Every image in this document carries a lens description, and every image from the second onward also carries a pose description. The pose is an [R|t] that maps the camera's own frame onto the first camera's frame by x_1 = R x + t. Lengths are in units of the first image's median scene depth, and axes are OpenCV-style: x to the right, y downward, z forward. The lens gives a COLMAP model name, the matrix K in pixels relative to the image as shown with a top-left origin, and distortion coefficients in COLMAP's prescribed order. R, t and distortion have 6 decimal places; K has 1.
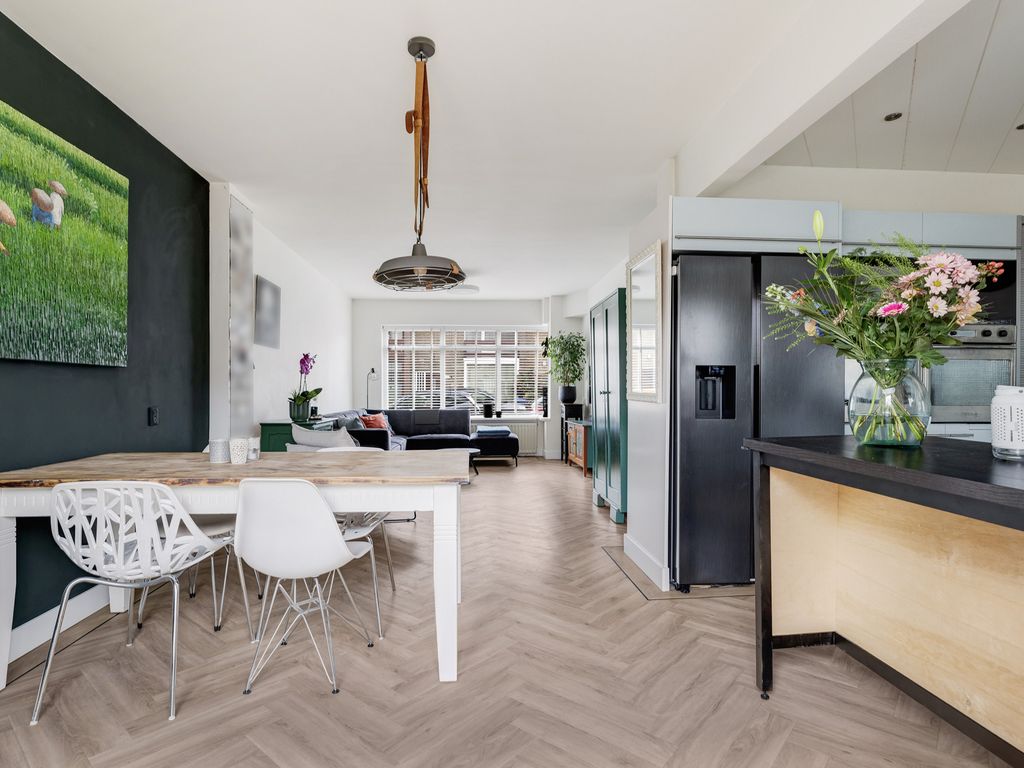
lens RADIAL K [[546.9, 0, 508.0], [0, 546.9, 384.0], [0, 0, 1]] dist [-0.000648, -0.000406]
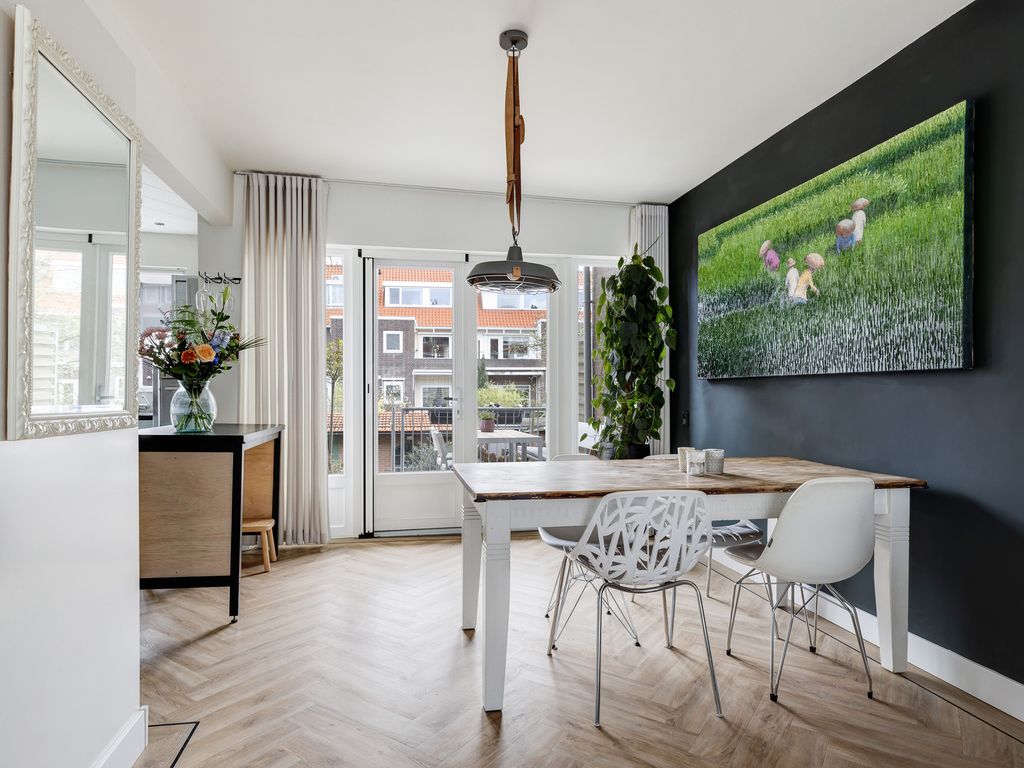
lens RADIAL K [[618.2, 0, 513.0], [0, 618.2, 383.2], [0, 0, 1]] dist [-0.003471, 0.000115]
pose [[-0.993544, -0.002491, -0.113421, -0.035849], [0.000447, 0.999665, -0.025866, 0.010352], [0.113447, -0.025750, -0.993210, 2.021196]]
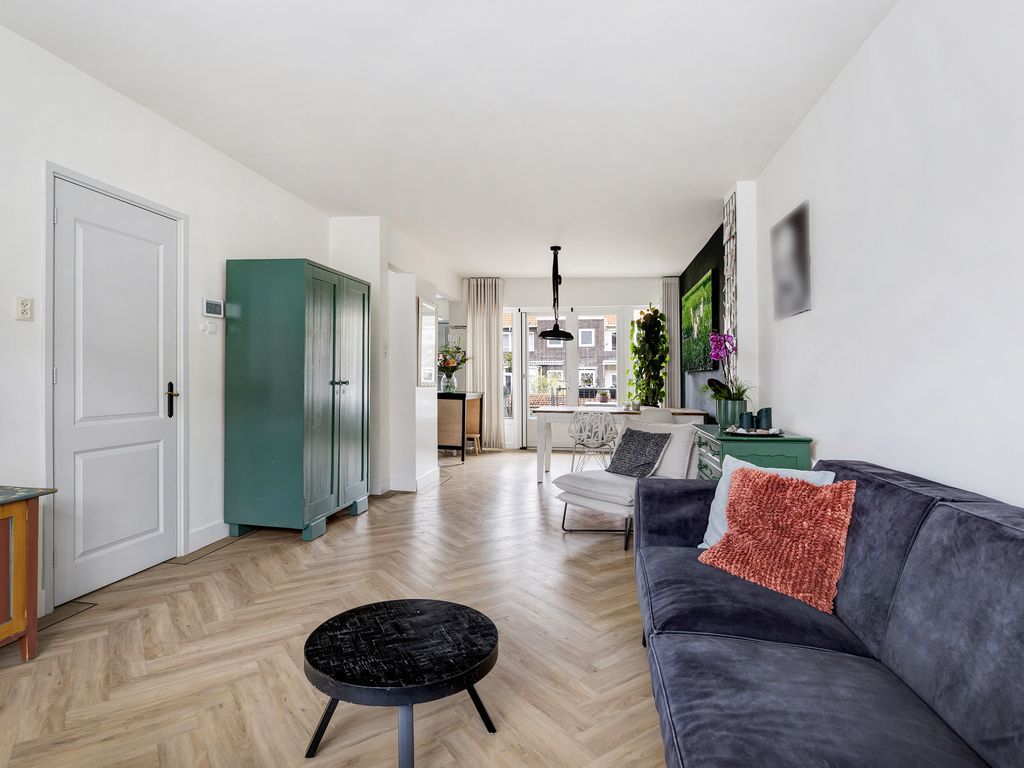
lens RADIAL K [[546.9, 0, 501.8], [0, 546.9, 377.0], [0, 0, 1]] dist [-0.000648, -0.000406]
pose [[-0.969492, -0.004814, 0.245075, -0.539014], [-0.008471, 0.999868, -0.013870, 0.032582], [-0.244976, -0.015523, -0.969405, 3.509374]]
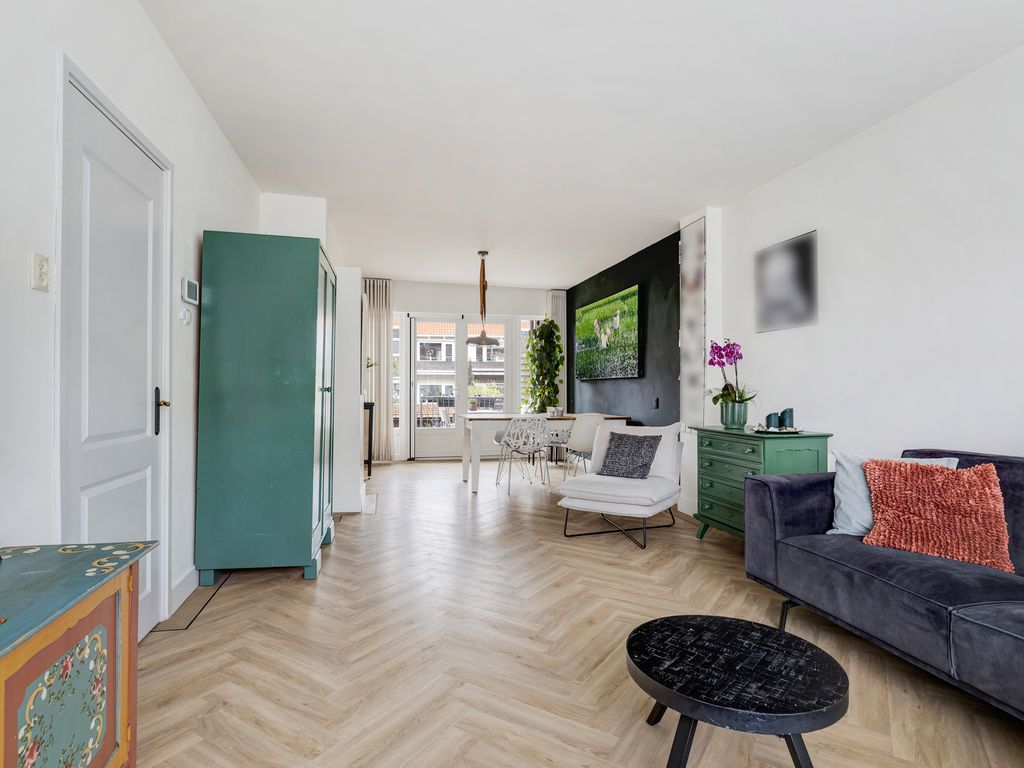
lens RADIAL K [[546.9, 0, 501.4], [0, 546.9, 387.5], [0, 0, 1]] dist [-0.000648, -0.000406]
pose [[-0.992479, -0.003646, -0.122364, 0.064601], [-0.001847, 0.999889, -0.014812, 0.047087], [0.122404, -0.014475, -0.992375, 3.472795]]
